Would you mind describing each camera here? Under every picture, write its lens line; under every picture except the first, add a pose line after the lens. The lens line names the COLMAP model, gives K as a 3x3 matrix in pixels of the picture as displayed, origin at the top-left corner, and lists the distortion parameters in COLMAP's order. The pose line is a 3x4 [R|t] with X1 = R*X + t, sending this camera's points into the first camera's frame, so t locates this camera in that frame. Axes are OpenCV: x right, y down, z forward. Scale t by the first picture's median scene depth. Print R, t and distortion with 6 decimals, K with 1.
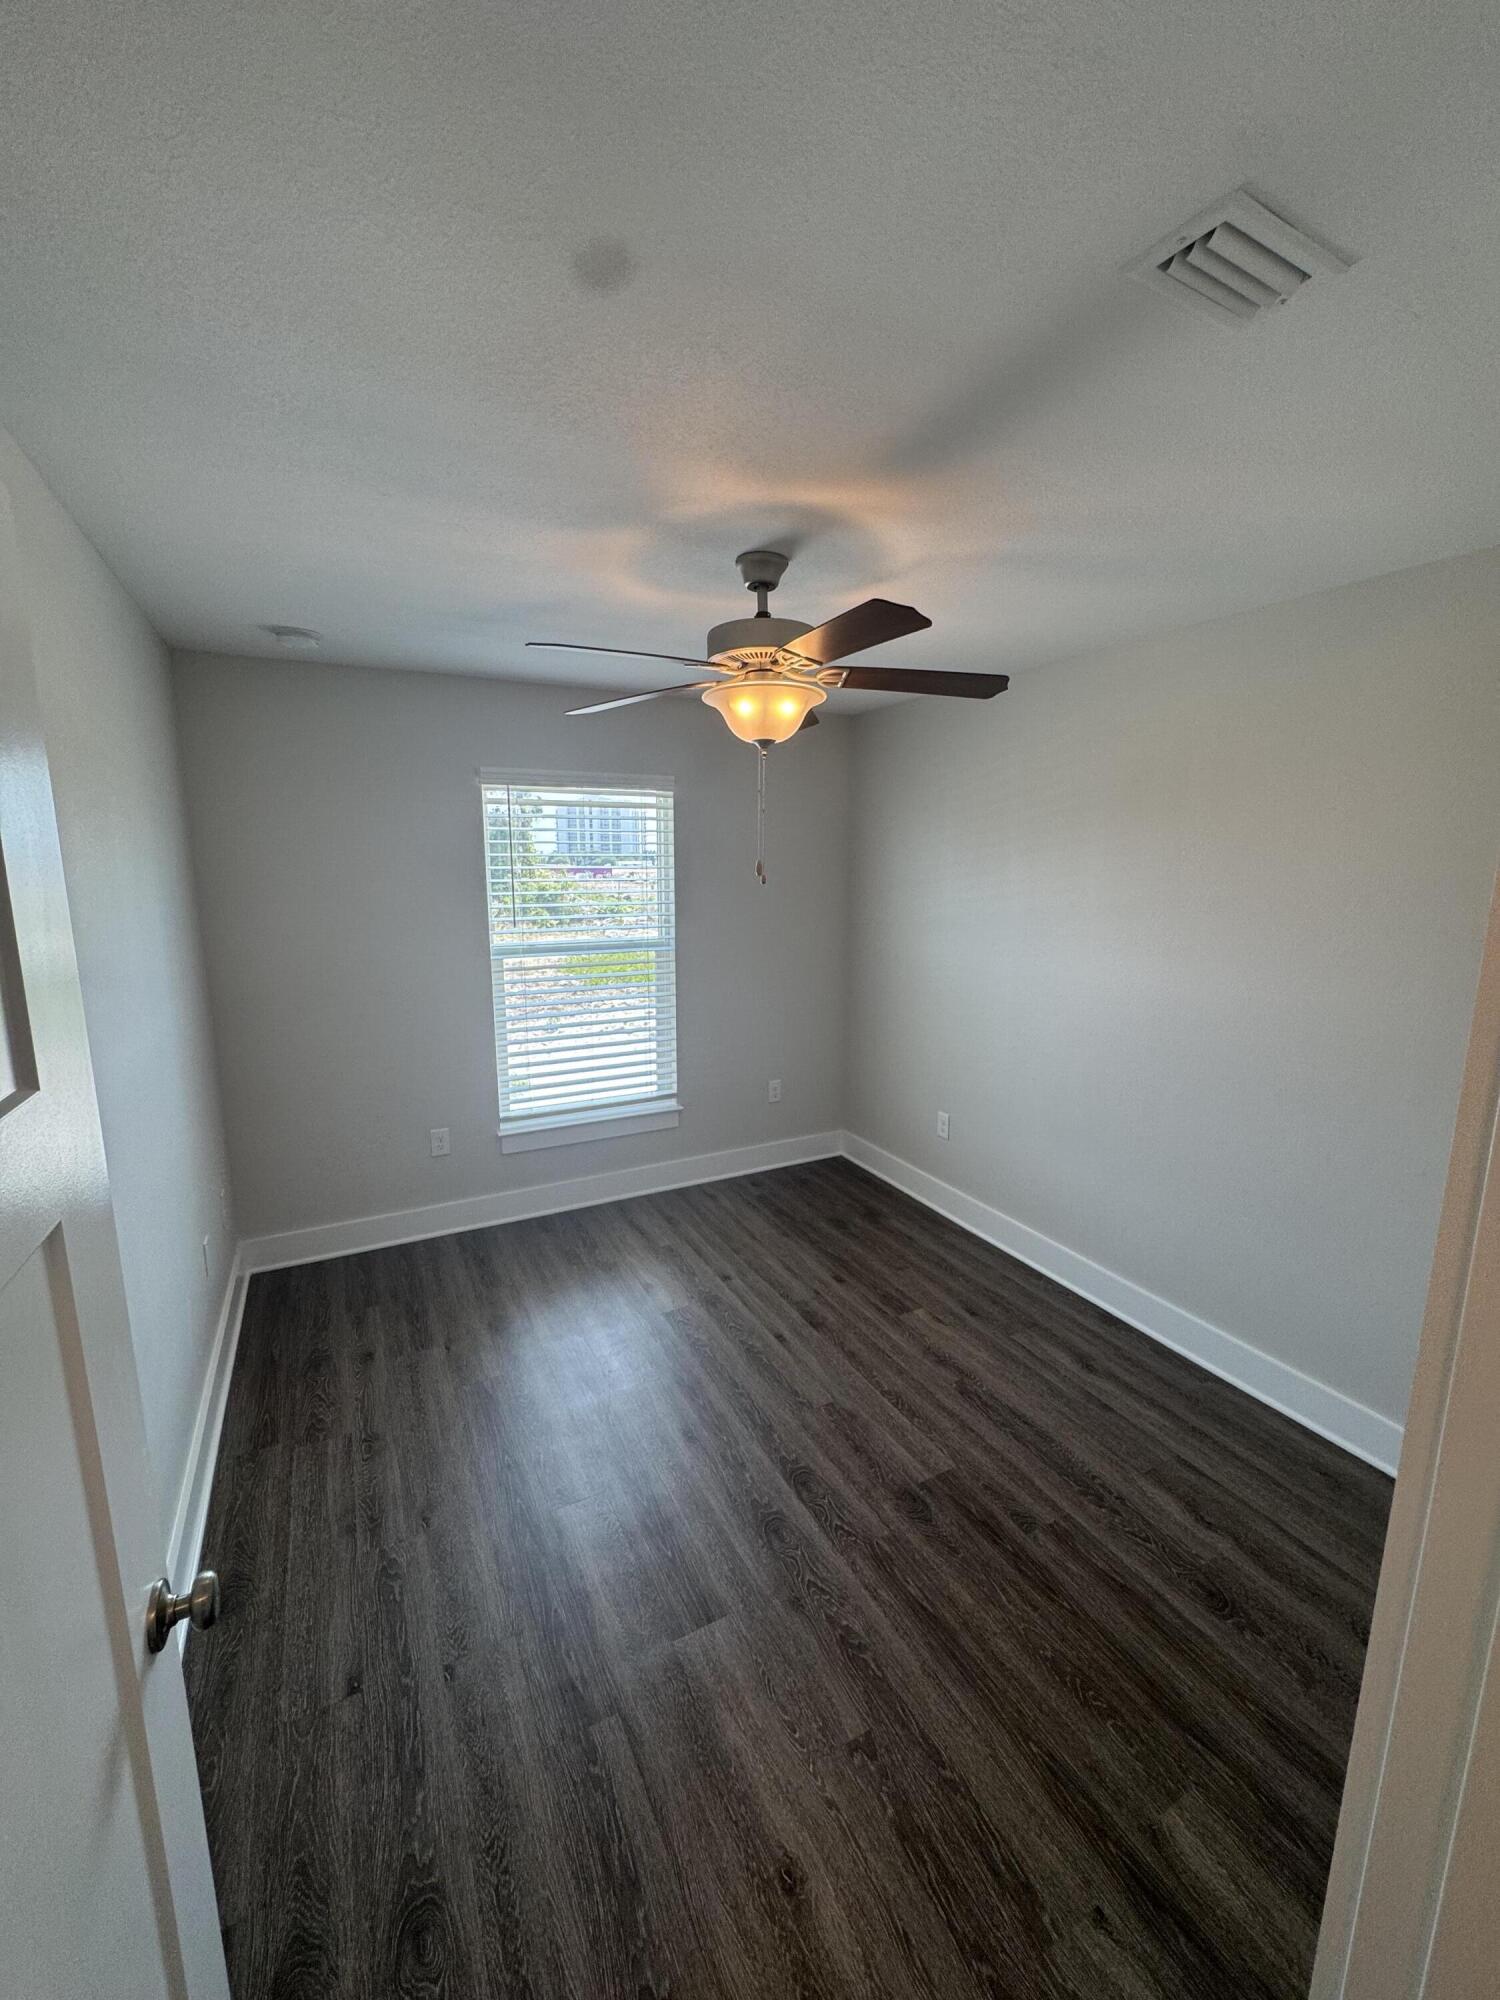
lens RADIAL K [[783.7, 0, 744.9], [0, 783.7, 994.3], [0, 0, 1]] dist [0.000640, 0.000110]
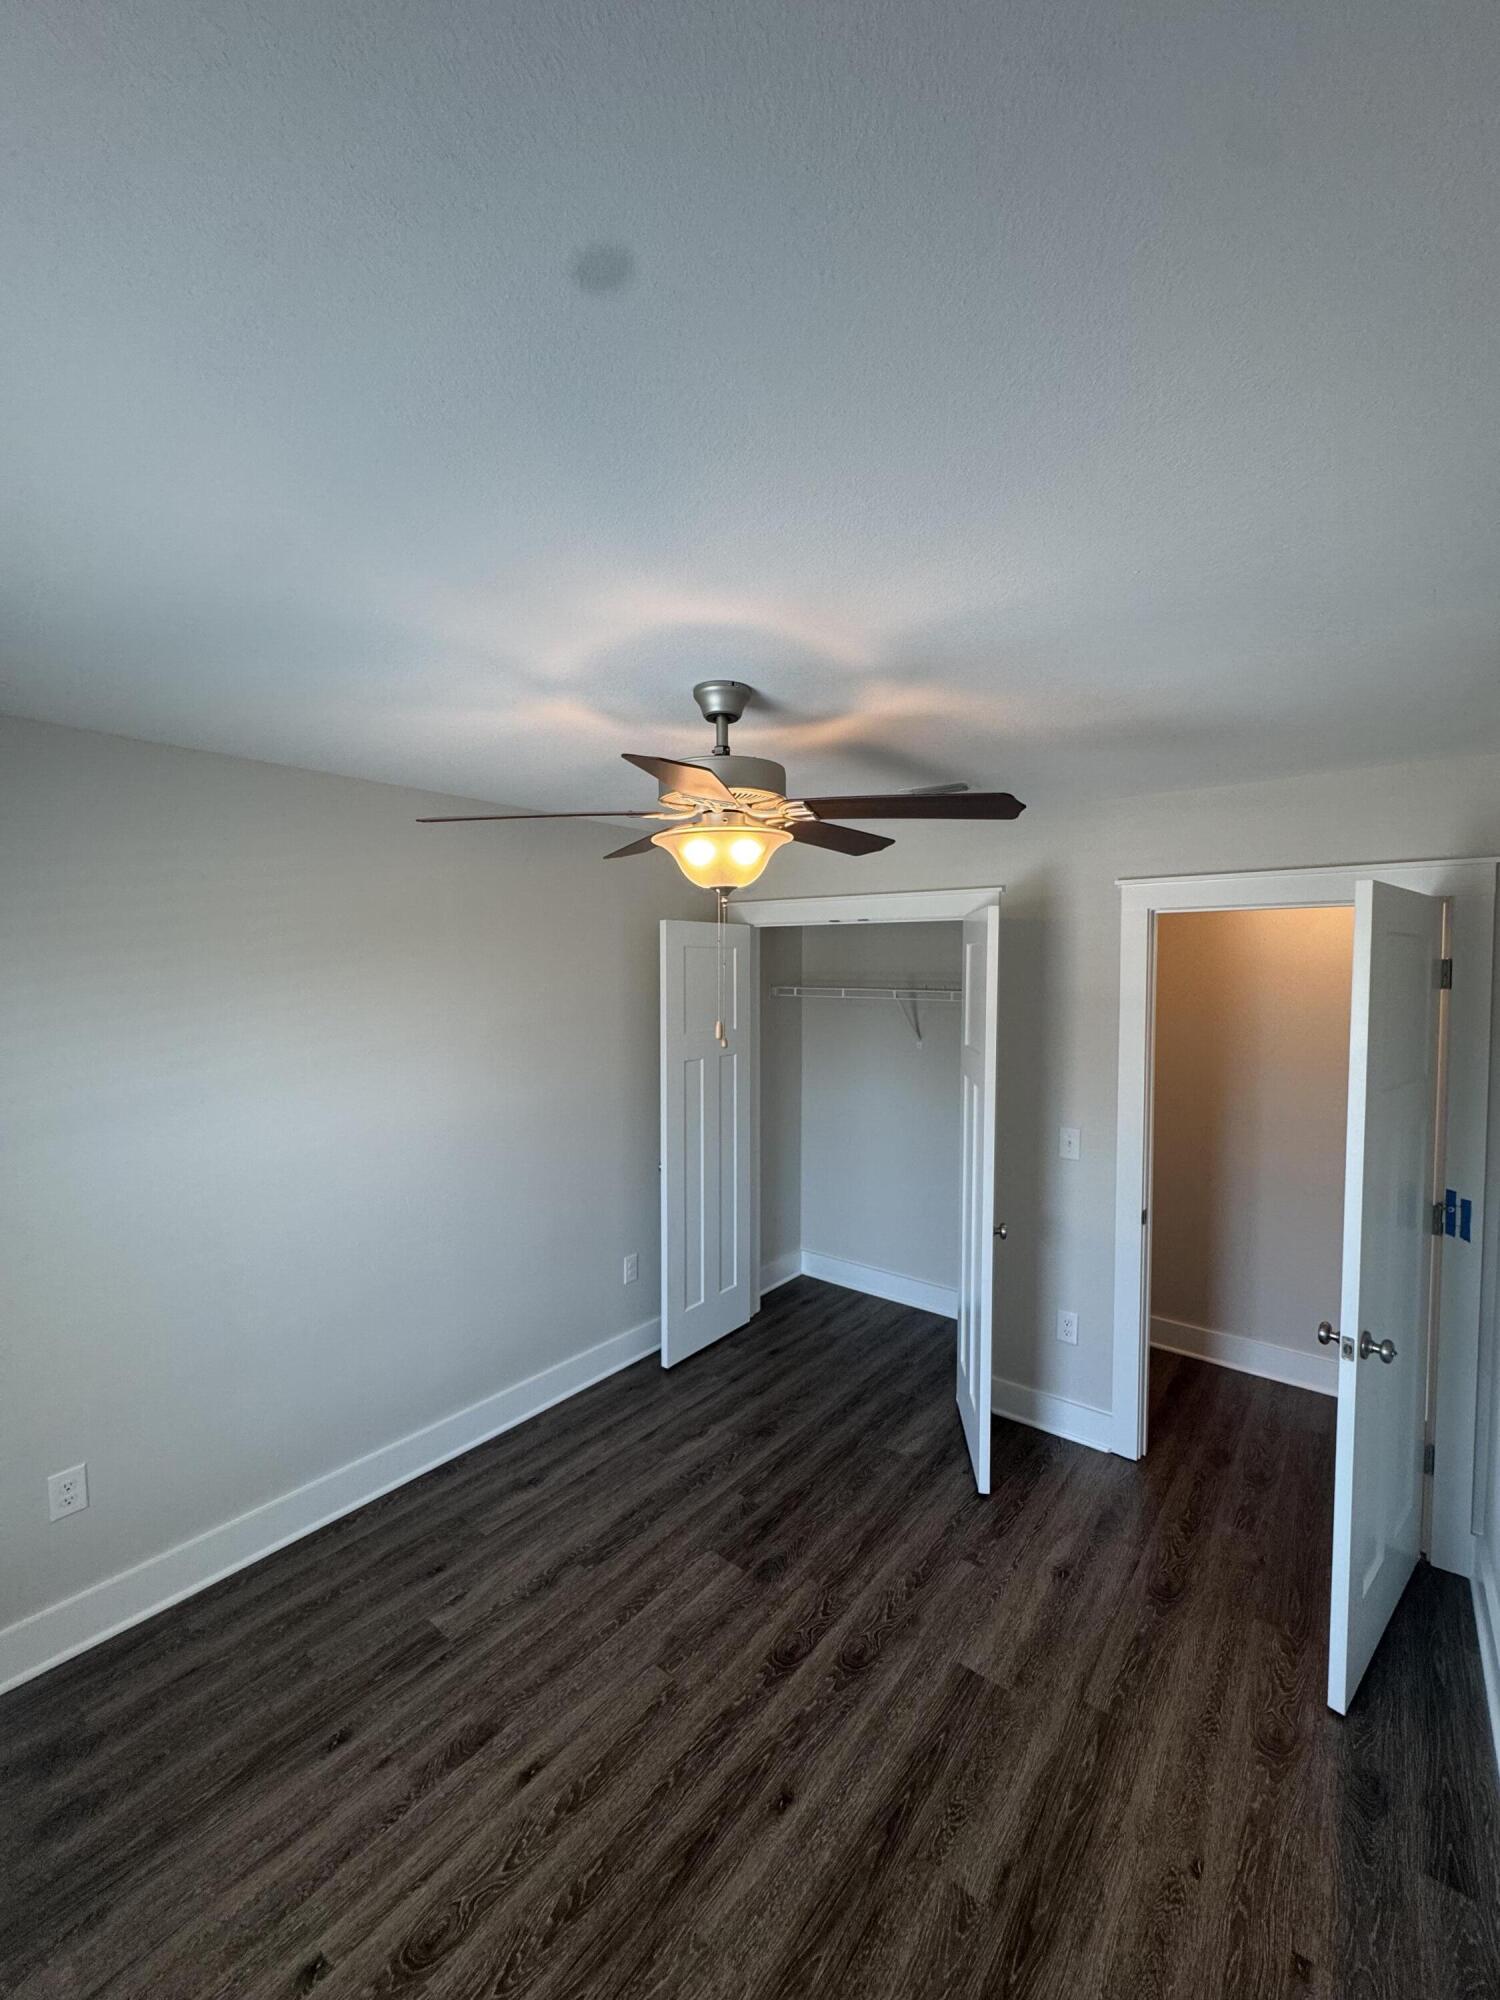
lens RADIAL K [[797.8, 0, 750.0], [0, 797.8, 1000.0], [0, 0, 1]] dist [-0.001394, -0.000123]
pose [[-0.400739, -0.040443, 0.915299, -0.704961], [0.158127, 0.980980, 0.112576, -0.256619], [-0.902443, 0.189847, -0.386722, 1.170204]]
